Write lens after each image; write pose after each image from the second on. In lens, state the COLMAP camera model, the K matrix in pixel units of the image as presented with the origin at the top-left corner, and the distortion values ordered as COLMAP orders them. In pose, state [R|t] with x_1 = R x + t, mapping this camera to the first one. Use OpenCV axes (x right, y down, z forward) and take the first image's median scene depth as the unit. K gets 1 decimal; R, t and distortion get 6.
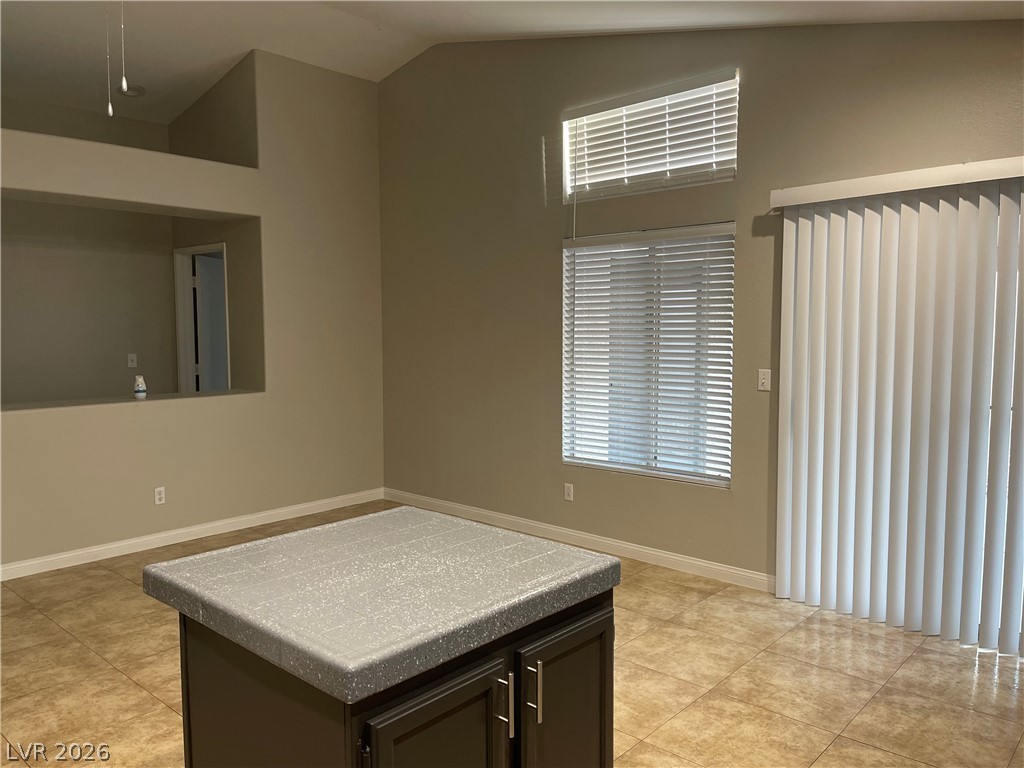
lens RADIAL K [[765.9, 0, 515.0], [0, 765.9, 384.1], [0, 0, 1]] dist [0.079993, -0.095439]
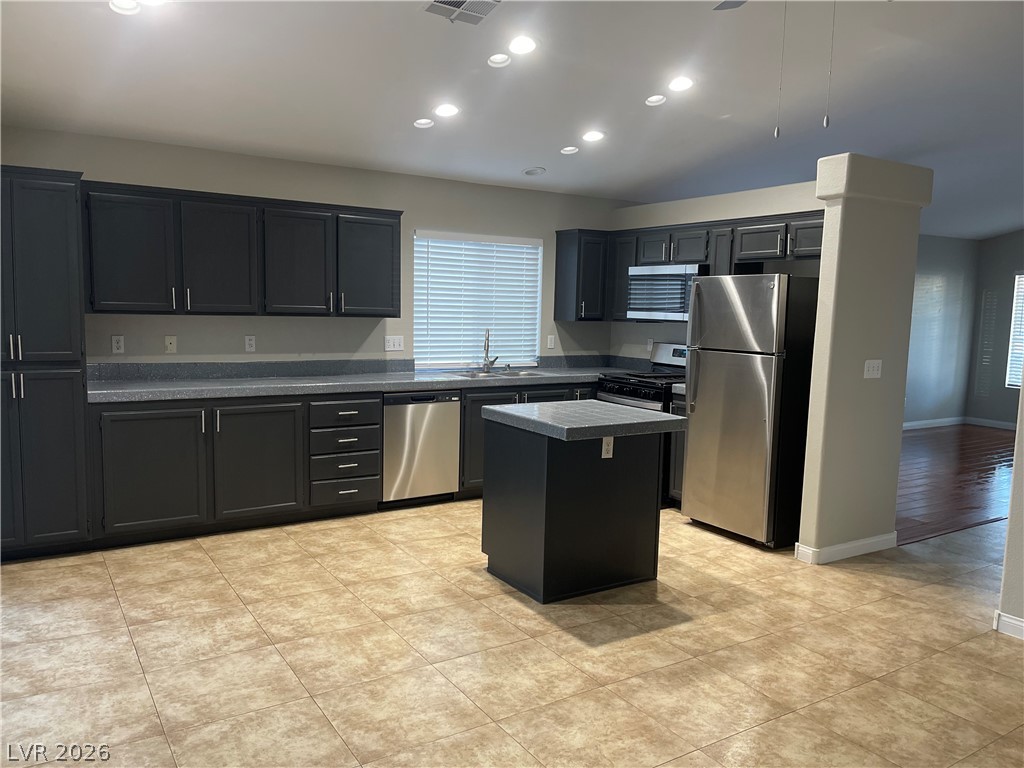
lens RADIAL K [[768.4, 0, 509.1], [0, 768.4, 387.6], [0, 0, 1]] dist [0.075929, -0.091831]
pose [[-0.960977, -0.051501, 0.271790, -0.278606], [-0.000329, 0.982728, 0.185054, -0.127266], [-0.276626, 0.177743, -0.944397, 1.551717]]
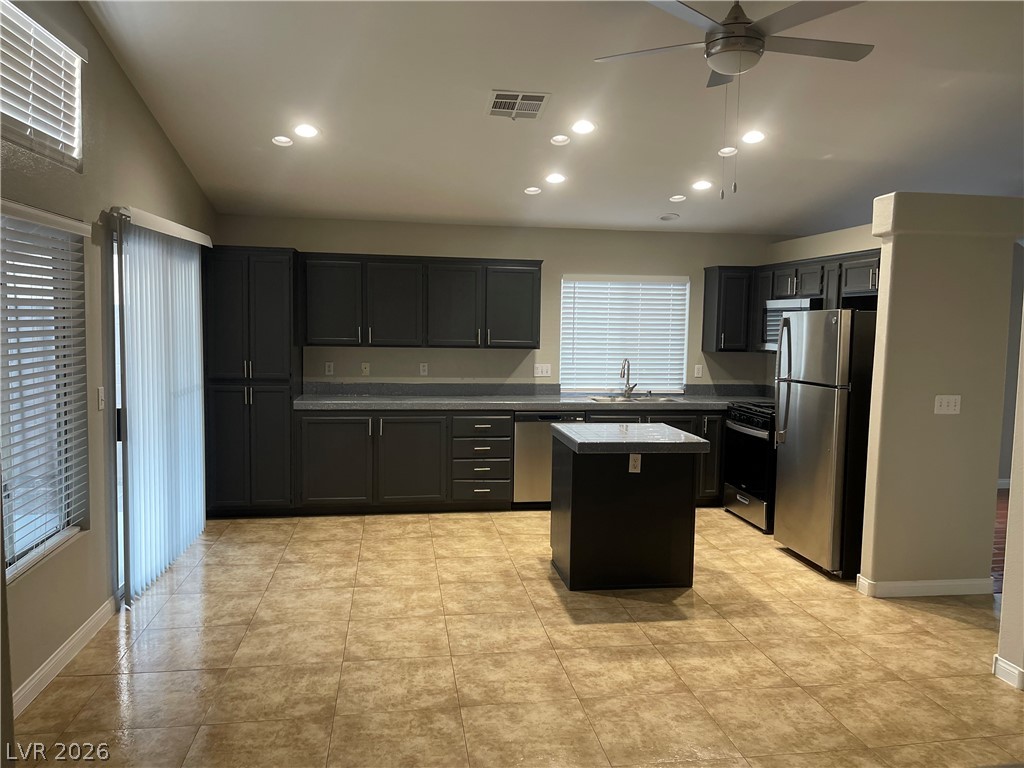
lens RADIAL K [[765.9, 0, 515.0], [0, 765.9, 384.1], [0, 0, 1]] dist [0.079993, -0.095439]
pose [[-0.770617, -0.061730, 0.634302, -0.744741], [0.036060, 0.989480, 0.140106, -0.153005], [-0.636277, 0.130841, -0.760284, 1.562166]]
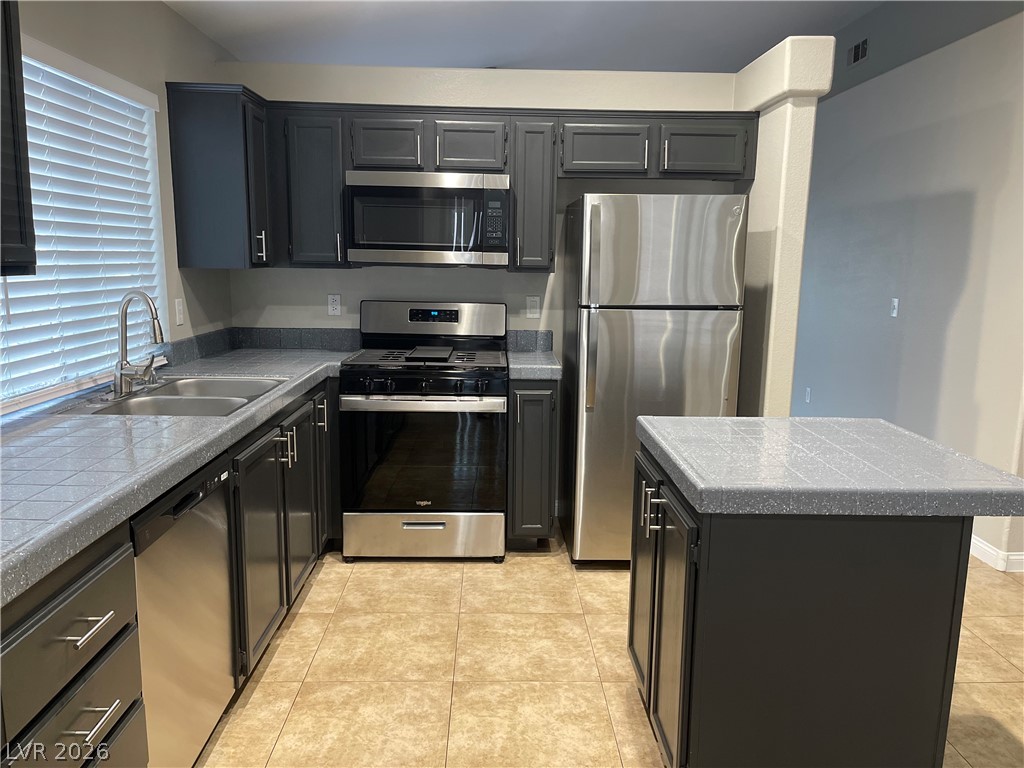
lens RADIAL K [[768.4, 0, 509.1], [0, 768.4, 387.6], [0, 0, 1]] dist [0.075929, -0.091831]
pose [[-0.728690, 0.104423, -0.676836, 0.463468], [-0.069540, 0.971917, 0.224816, -0.044388], [0.681304, 0.210888, -0.700964, 0.726396]]
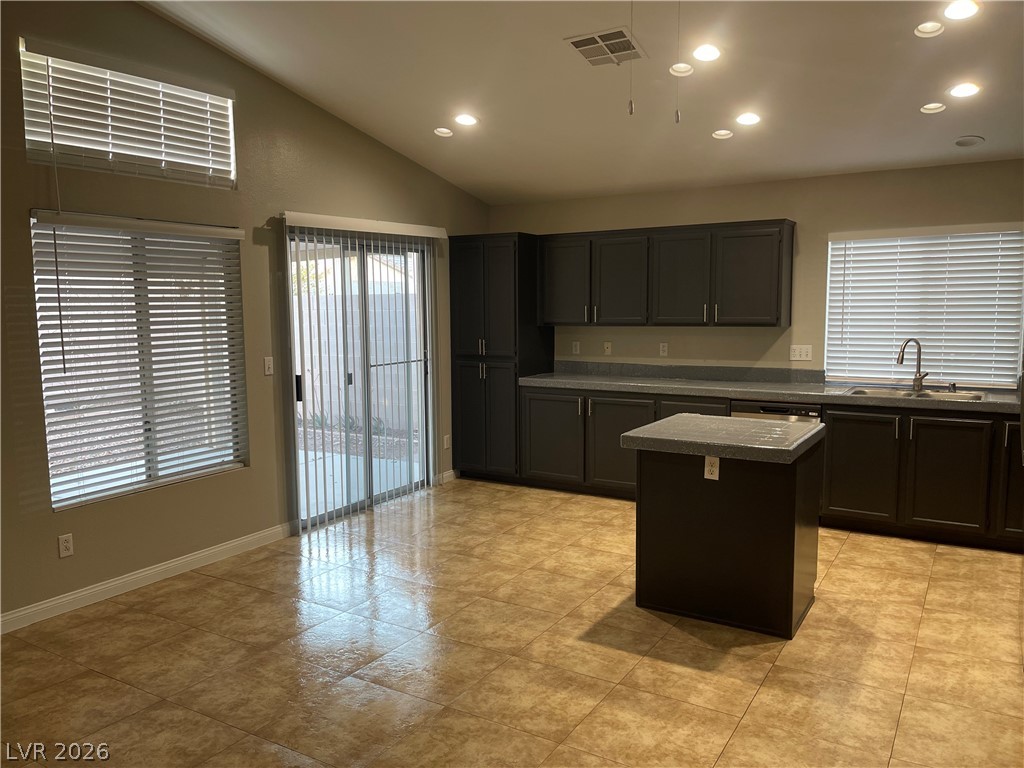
lens RADIAL K [[760.7, 0, 514.8], [0, 760.7, 390.6], [0, 0, 1]] dist [0.079314, -0.092318]
pose [[-0.177902, -0.108167, 0.978085, -1.022631], [0.089915, 0.987996, 0.125618, -0.092835], [-0.979932, 0.110293, -0.166040, 0.926176]]
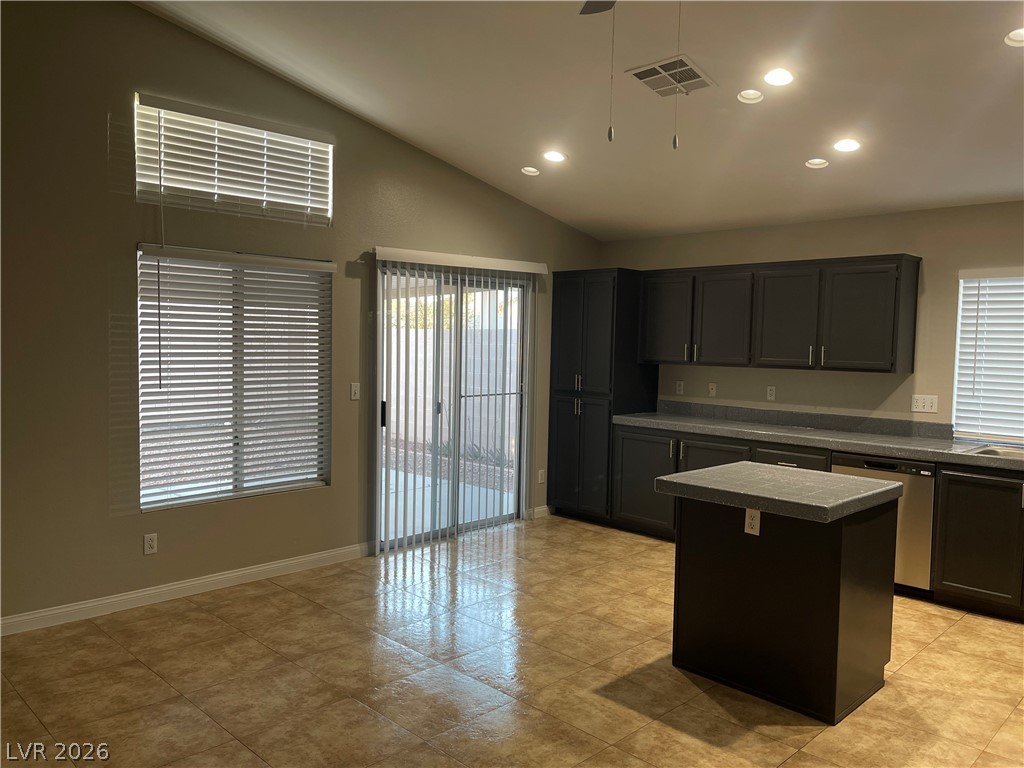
lens RADIAL K [[760.7, 0, 514.8], [0, 760.7, 390.6], [0, 0, 1]] dist [0.079314, -0.092318]
pose [[0.057634, -0.061773, 0.996425, -1.019247], [0.062136, 0.996371, 0.058176, -0.070962], [-0.996402, 0.058561, 0.061264, 0.741043]]
